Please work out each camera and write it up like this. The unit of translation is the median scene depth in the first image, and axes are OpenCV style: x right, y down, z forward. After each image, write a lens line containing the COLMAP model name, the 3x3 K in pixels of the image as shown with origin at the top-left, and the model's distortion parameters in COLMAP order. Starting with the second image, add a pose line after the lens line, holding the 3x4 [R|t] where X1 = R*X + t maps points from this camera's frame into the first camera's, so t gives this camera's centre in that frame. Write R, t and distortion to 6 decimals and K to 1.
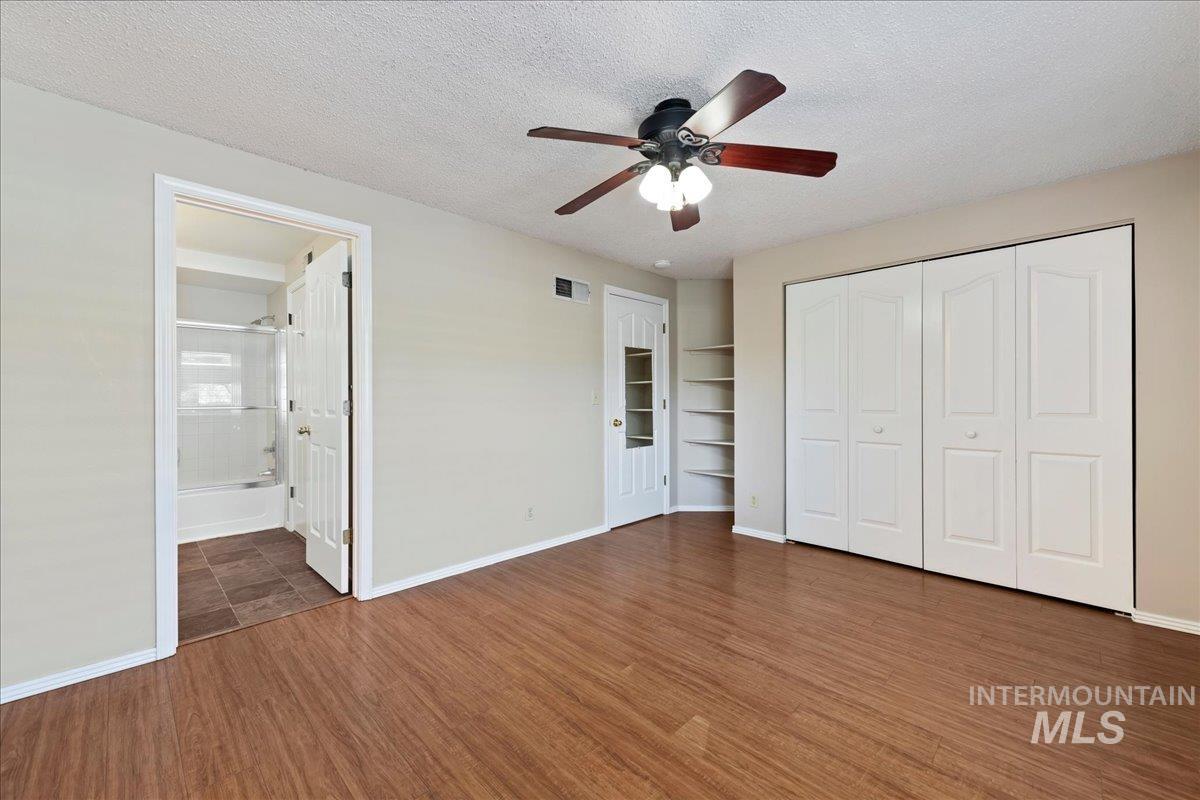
lens RADIAL K [[496.7, 0, 604.0], [0, 496.7, 397.5], [0, 0, 1]] dist [0.010715, -0.000857]
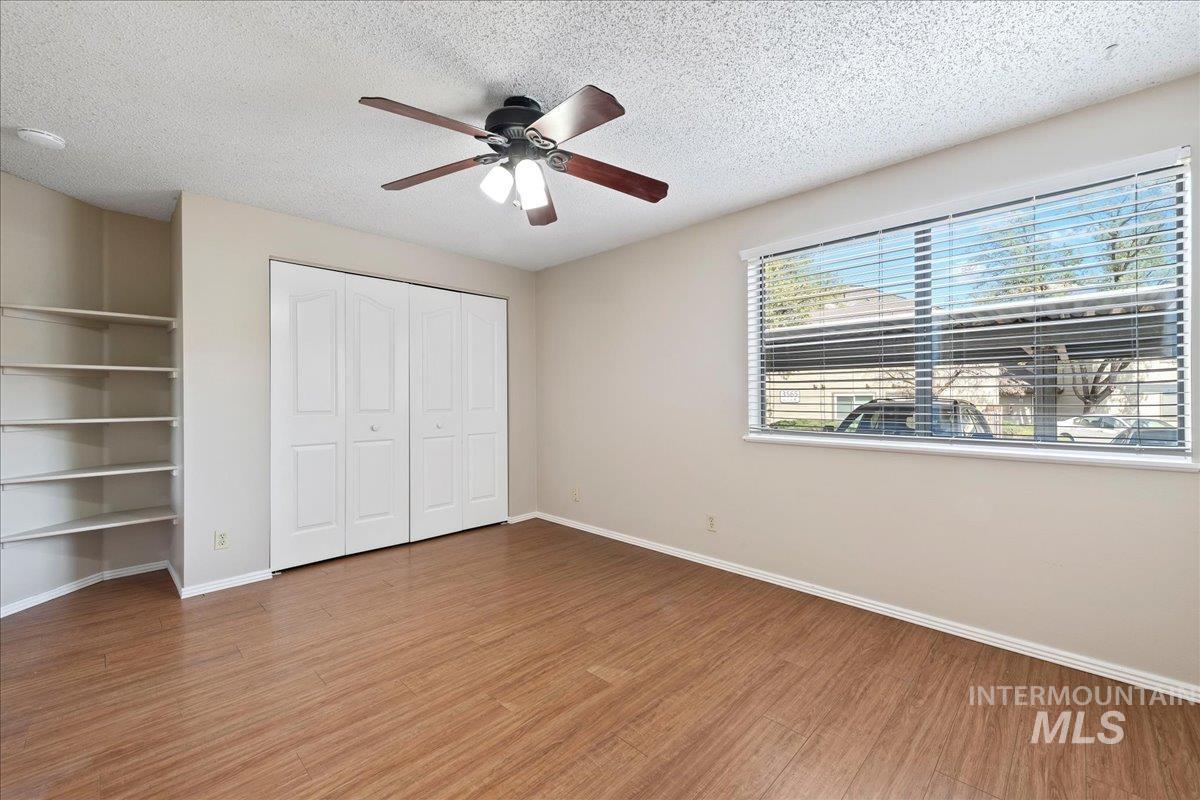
lens RADIAL K [[496.7, 0, 608.1], [0, 496.7, 401.9], [0, 0, 1]] dist [0.010715, -0.000857]
pose [[-0.042667, -0.009940, 0.999040, -0.764663], [0.003119, 0.999944, 0.010083, -0.001451], [-0.999084, 0.003547, -0.042634, 0.784659]]
